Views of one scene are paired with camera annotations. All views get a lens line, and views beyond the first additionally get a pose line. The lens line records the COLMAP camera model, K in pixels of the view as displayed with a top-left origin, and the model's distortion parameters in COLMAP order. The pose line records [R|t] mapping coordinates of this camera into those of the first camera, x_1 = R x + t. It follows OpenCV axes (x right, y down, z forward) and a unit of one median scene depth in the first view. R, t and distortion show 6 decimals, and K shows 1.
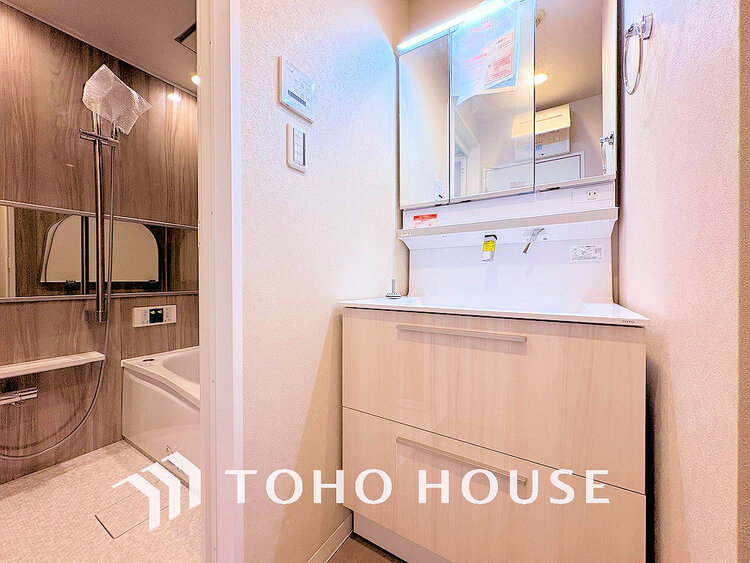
lens RADIAL K [[298.1, 0, 371.8], [0, 298.1, 280.3], [0, 0, 1]] dist [0.000915, -0.000499]
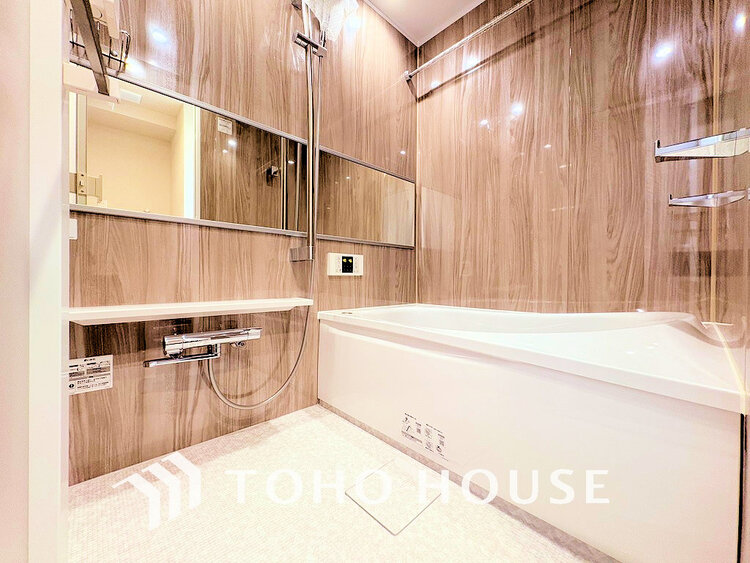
lens RADIAL K [[298.1, 0, 372.1], [0, 298.1, 280.3], [0, 0, 1]] dist [0.000915, -0.000499]
pose [[0.967983, 0.009334, -0.250841, -0.491992], [-0.009655, 0.999953, -0.000049, 0.183427], [0.250829, 0.002469, 0.968028, 0.210287]]
